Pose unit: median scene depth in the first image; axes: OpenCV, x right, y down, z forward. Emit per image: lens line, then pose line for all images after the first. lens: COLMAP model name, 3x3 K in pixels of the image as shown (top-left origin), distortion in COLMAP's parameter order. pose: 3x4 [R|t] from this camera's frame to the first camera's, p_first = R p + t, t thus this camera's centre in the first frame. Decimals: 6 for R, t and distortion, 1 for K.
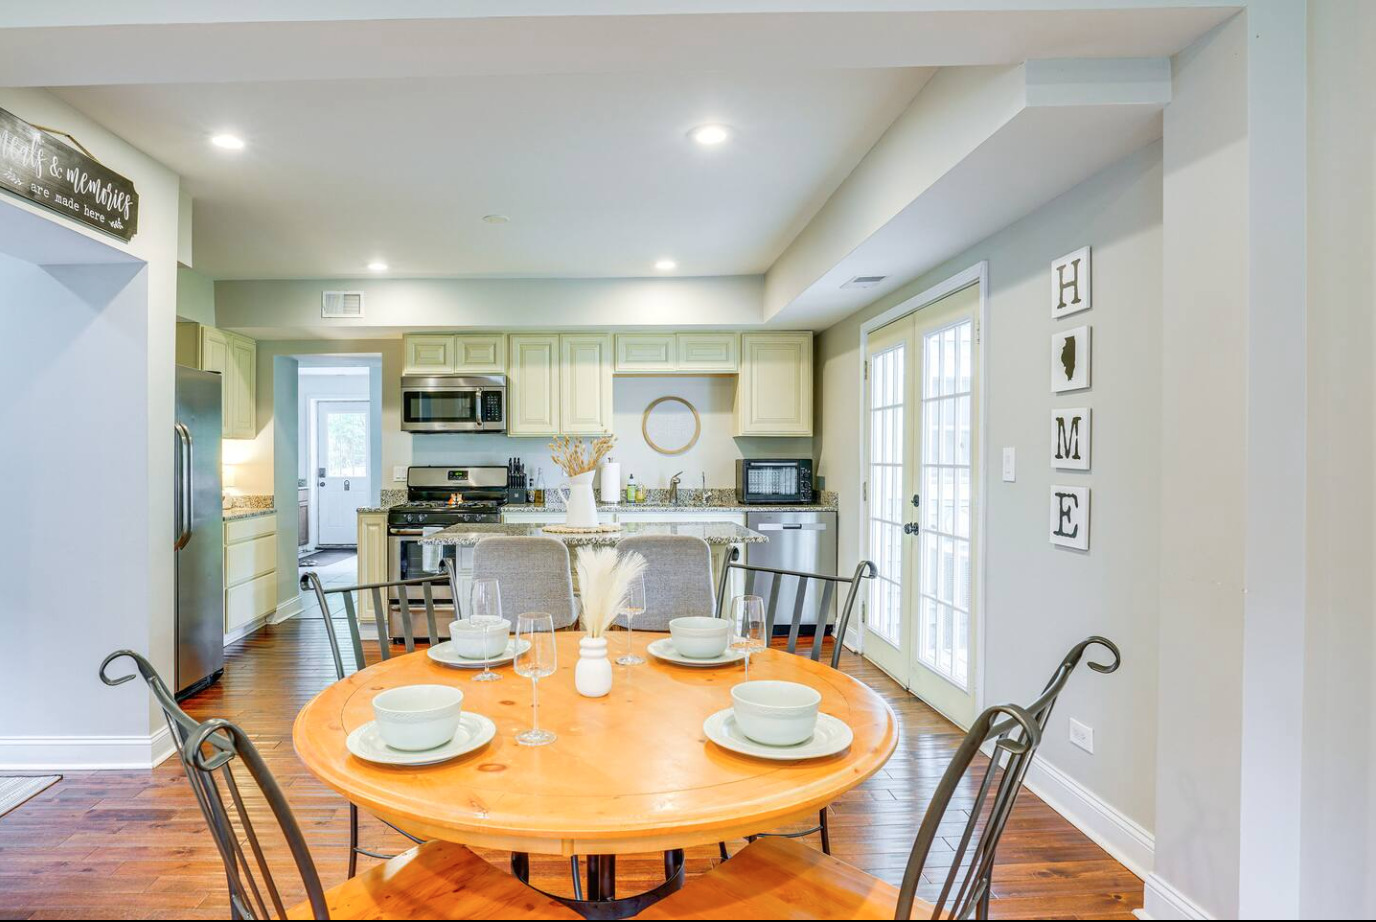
lens RADIAL K [[793.9, 0, 608.1], [0, 793.9, 458.3], [0, 0, 1]] dist [-0.000466, -0.000224]
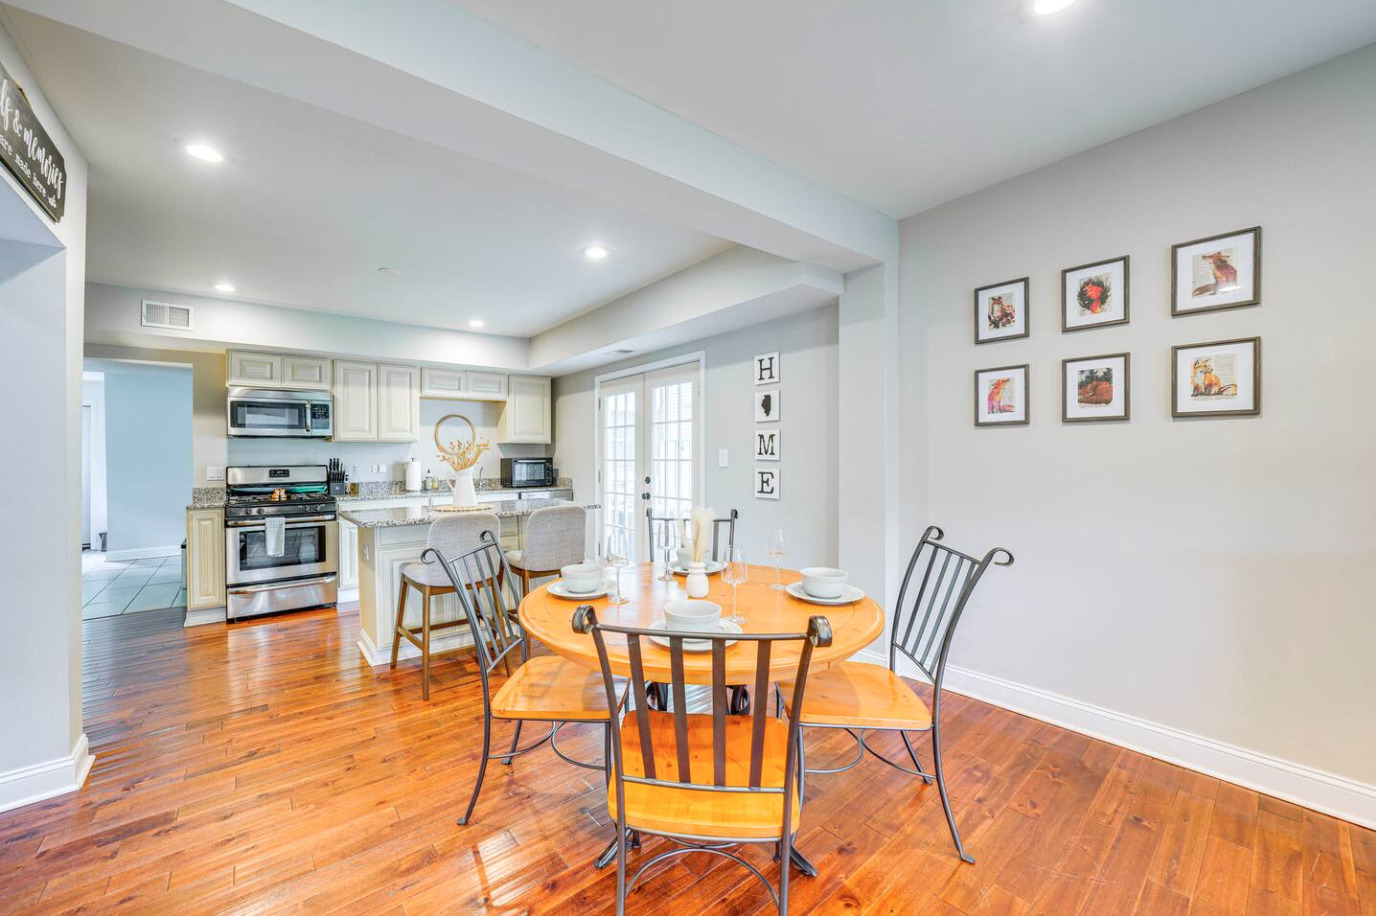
lens RADIAL K [[515.7, 0, 626.8], [0, 515.7, 458.0], [0, 0, 1]] dist [-0.001088, 0.000151]
pose [[0.806186, -0.006676, 0.591625, -0.238975], [0.008204, 0.999966, 0.000104, 0.002741], [-0.591606, 0.004770, 0.806213, 0.073259]]
